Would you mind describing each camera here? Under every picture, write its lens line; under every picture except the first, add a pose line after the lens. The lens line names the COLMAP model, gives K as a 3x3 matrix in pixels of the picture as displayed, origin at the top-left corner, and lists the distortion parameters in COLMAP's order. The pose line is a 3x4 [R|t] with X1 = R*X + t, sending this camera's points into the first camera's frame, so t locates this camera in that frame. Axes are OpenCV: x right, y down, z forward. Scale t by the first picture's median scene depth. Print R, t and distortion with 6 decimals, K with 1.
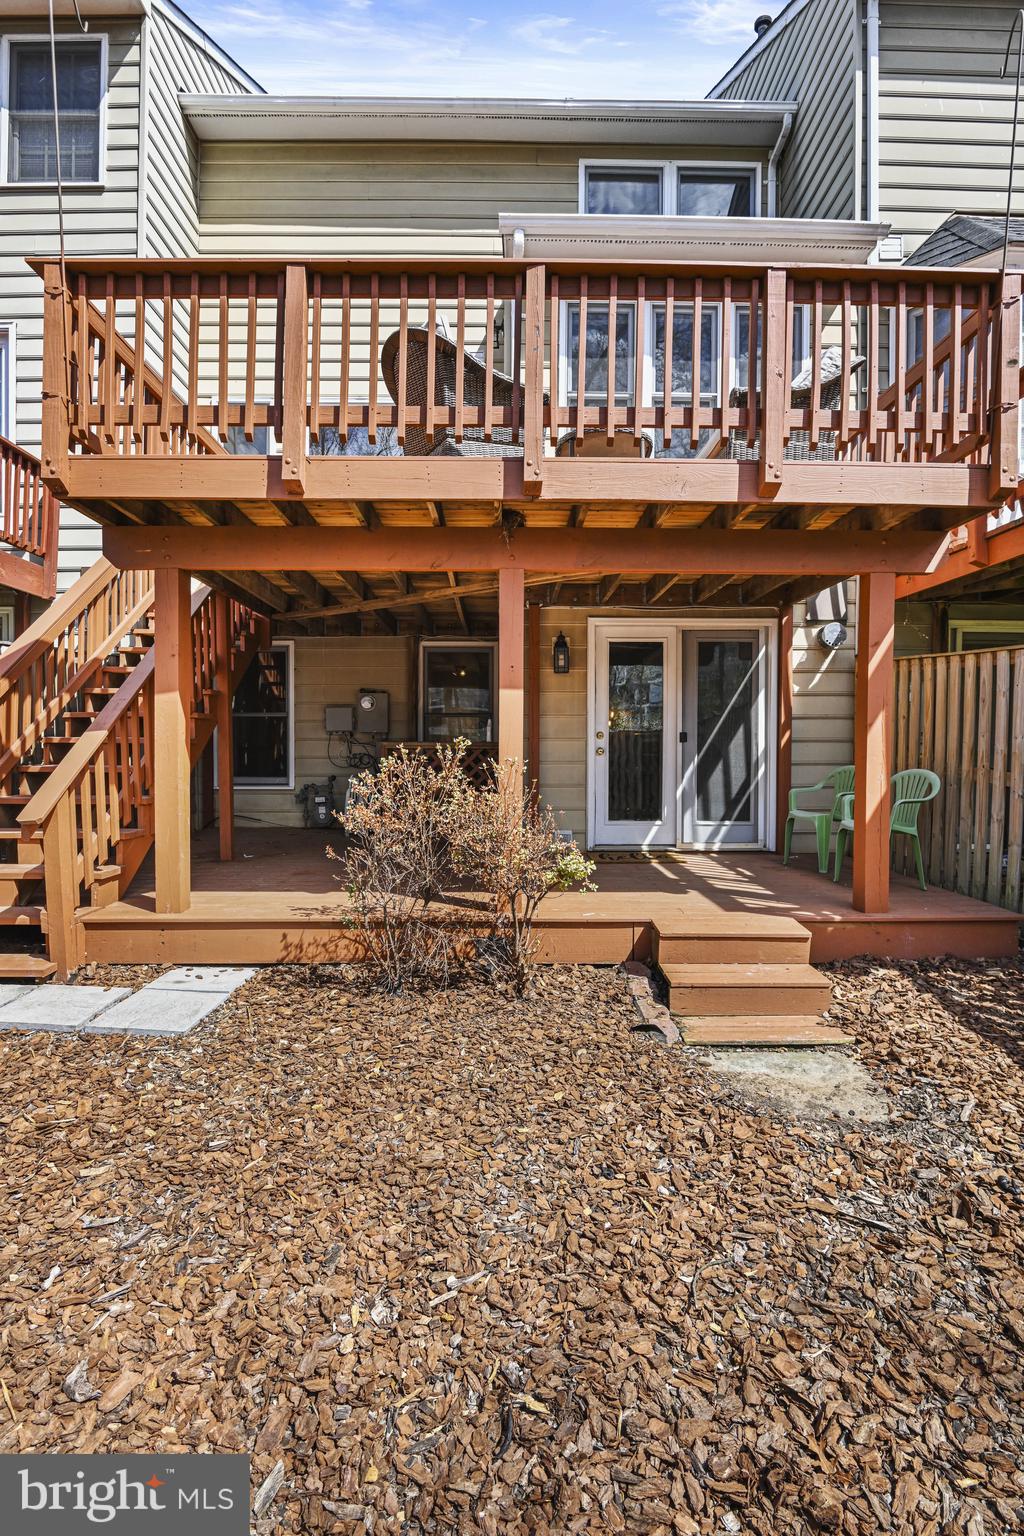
lens RADIAL K [[718.8, 0, 512.0], [0, 718.8, 768.0], [0, 0, 1]] dist [0.006229, 0.000350]
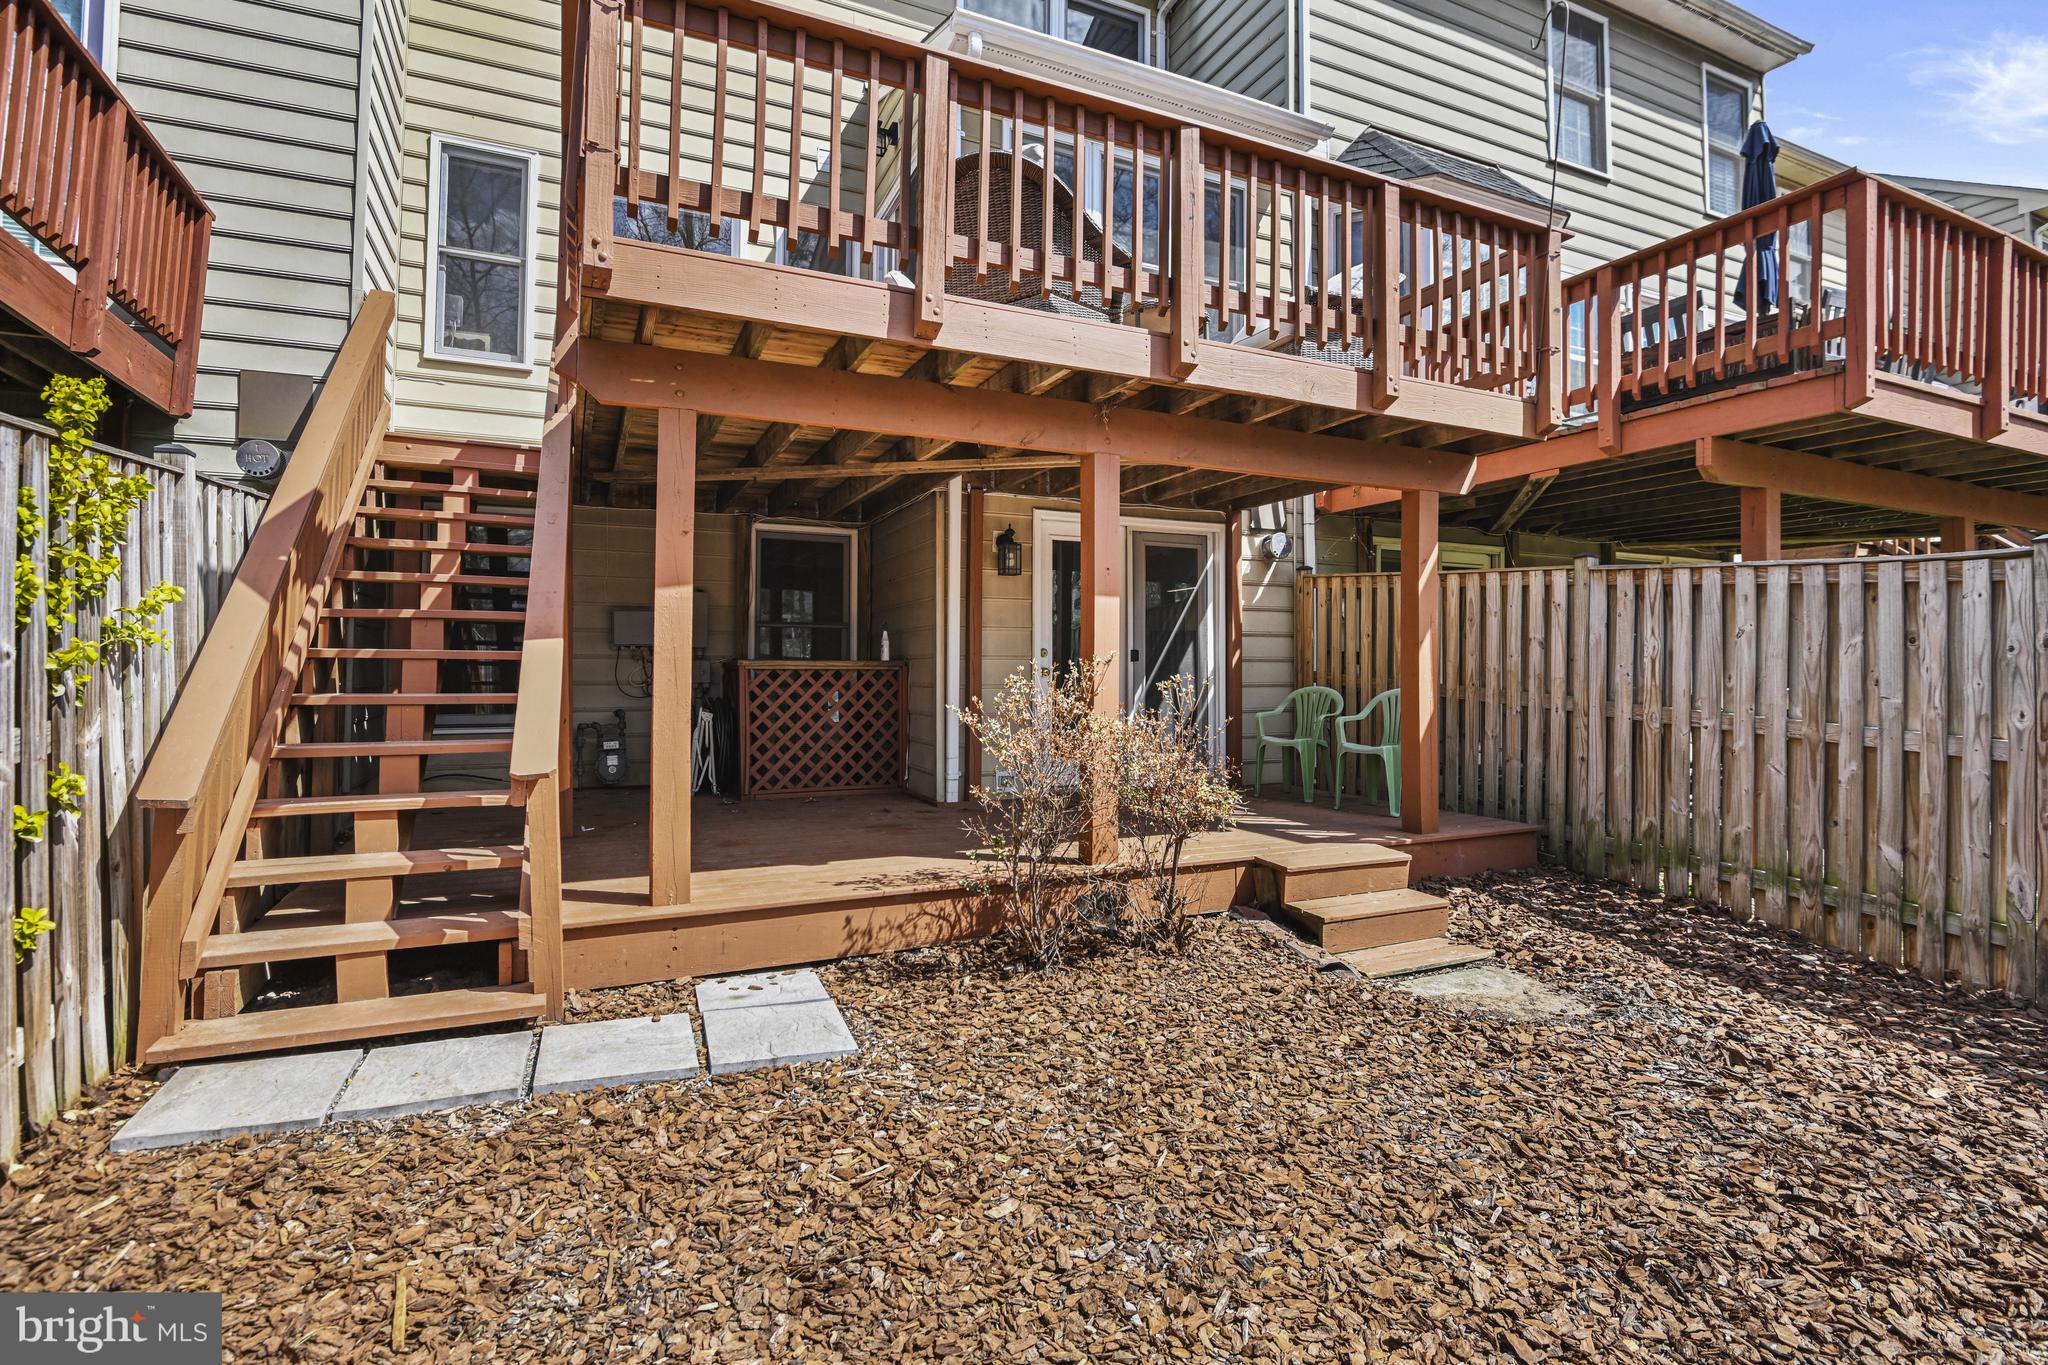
lens RADIAL K [[962.7, 0, 1021.4], [0, 962.7, 690.4], [0, 0, 1]] dist [0.013102, -0.000072]
pose [[0.913361, -0.010131, 0.407024, -0.563513], [0.009651, 0.999948, 0.003233, -0.009571], [-0.407036, 0.000976, 0.913412, 0.002703]]
